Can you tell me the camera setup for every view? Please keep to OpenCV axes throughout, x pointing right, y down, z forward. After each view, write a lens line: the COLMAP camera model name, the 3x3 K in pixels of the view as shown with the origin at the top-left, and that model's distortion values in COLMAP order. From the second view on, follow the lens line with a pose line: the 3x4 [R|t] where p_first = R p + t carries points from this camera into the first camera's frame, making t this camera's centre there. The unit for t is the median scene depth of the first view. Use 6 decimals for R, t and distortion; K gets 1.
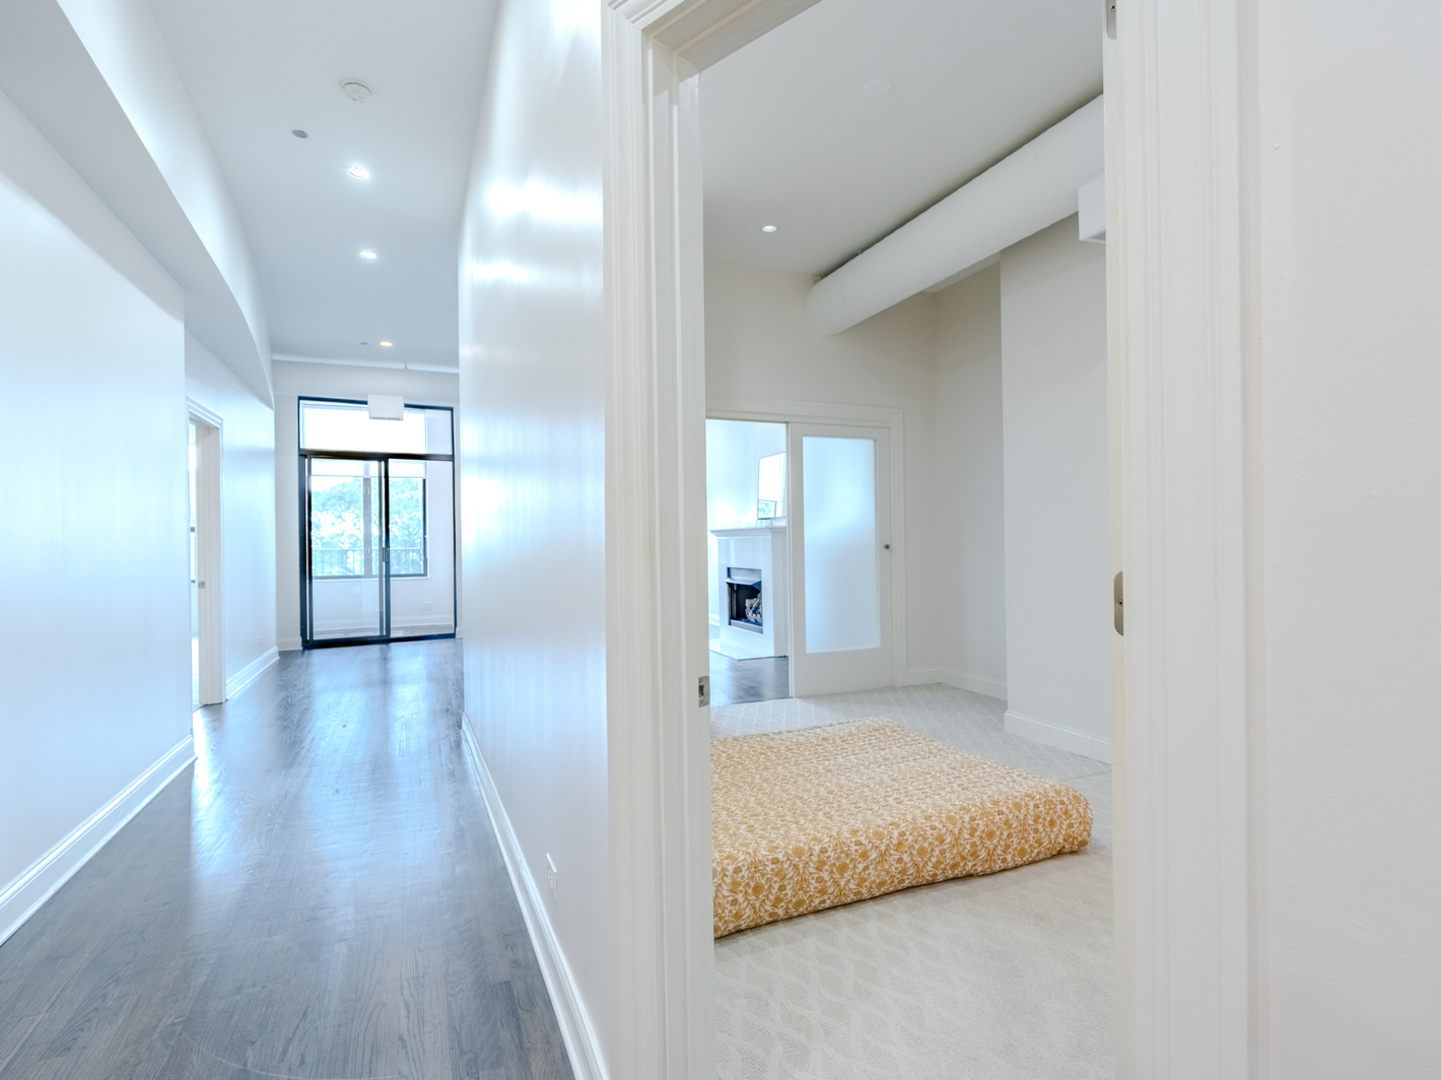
lens RADIAL K [[725.2, 0, 722.0], [0, 725.2, 542.3], [0, 0, 1]] dist [-0.007012, 0.000027]
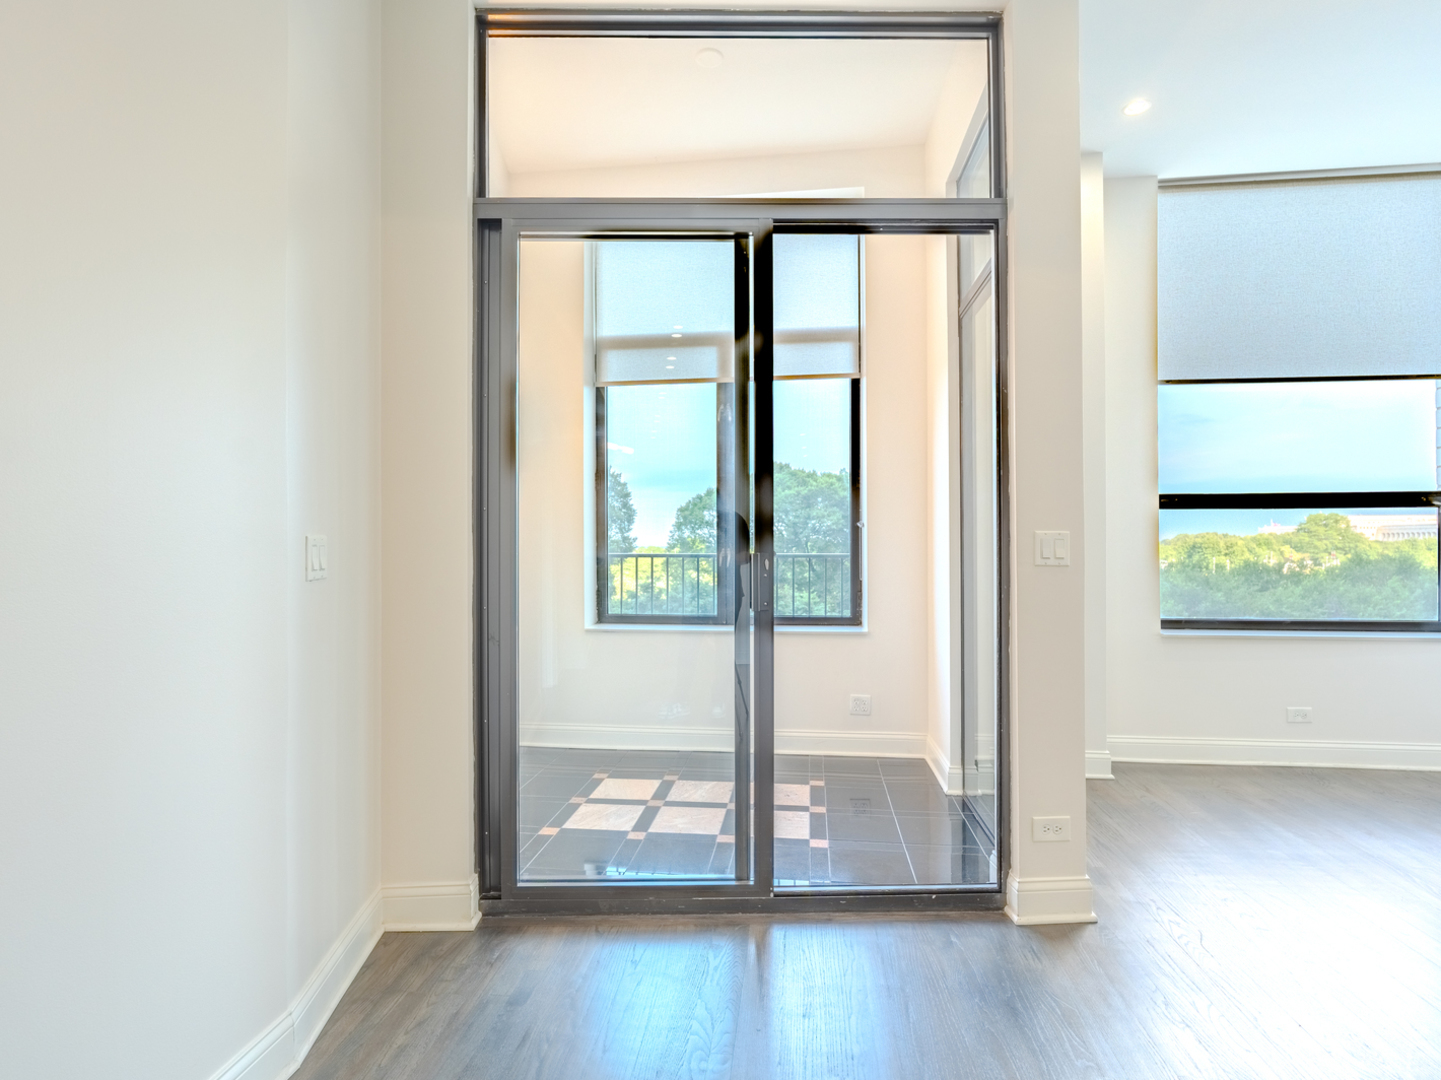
lens RADIAL K [[722.3, 0, 721.8], [0, 722.3, 541.2], [0, 0, 1]] dist [-0.006494, 0.001329]
pose [[0.874658, 0.007816, -0.484678, -0.579250], [-0.008679, 0.999962, 0.000463, 0.003782], [0.484663, 0.003802, 0.874693, 1.269140]]
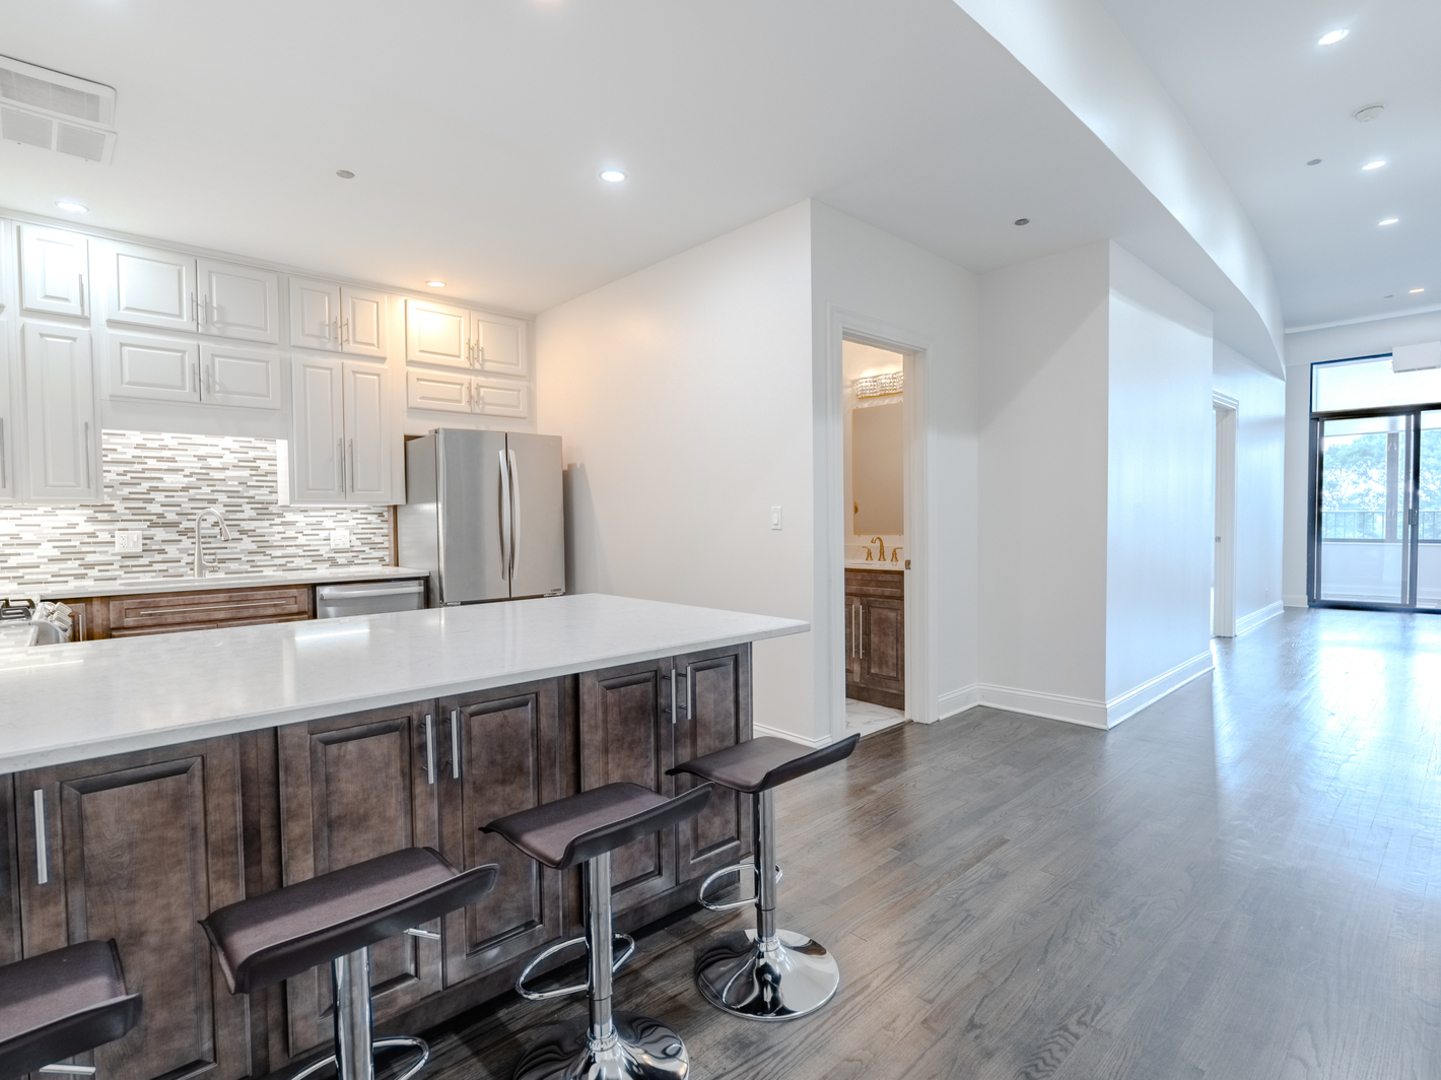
lens RADIAL K [[722.3, 0, 721.8], [0, 722.3, 541.2], [0, 0, 1]] dist [-0.006494, 0.001329]
pose [[0.348567, 0.040591, -0.936404, 0.140049], [0.007069, 0.998920, 0.045932, -0.000163], [0.937257, -0.022630, 0.347904, -0.228297]]
